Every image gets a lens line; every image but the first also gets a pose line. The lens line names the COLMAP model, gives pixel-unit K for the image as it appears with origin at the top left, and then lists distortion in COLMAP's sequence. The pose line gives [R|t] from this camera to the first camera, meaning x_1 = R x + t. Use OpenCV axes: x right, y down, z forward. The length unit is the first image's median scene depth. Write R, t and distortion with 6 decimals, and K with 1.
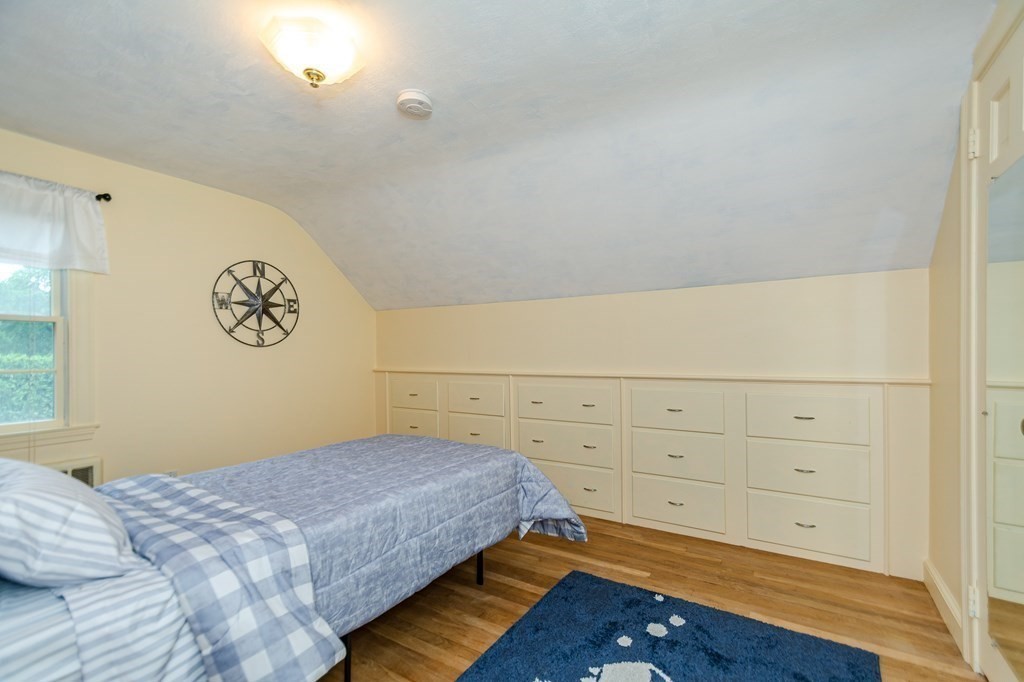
lens RADIAL K [[460.7, 0, 515.5], [0, 460.7, 350.8], [0, 0, 1]] dist [0.018690, 0.001071]
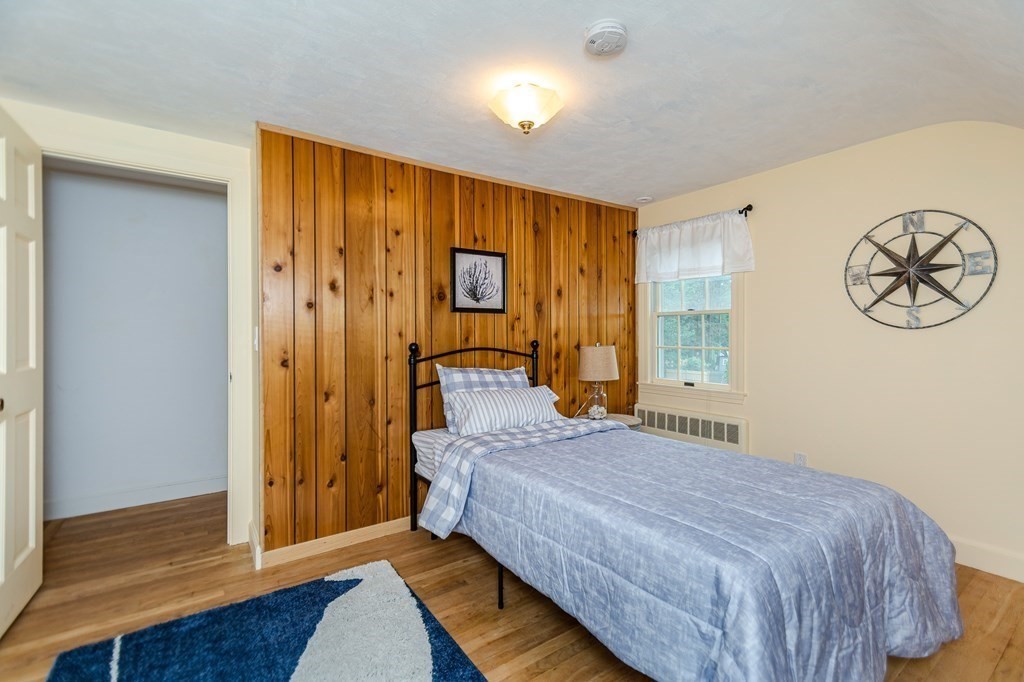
lens RADIAL K [[460.7, 0, 514.9], [0, 460.7, 333.0], [0, 0, 1]] dist [0.018690, 0.001071]
pose [[-0.380136, 0.006026, -0.924911, 0.372118], [0.008800, 0.999957, 0.002898, -0.009778], [0.924889, -0.007037, -0.380172, 0.707139]]
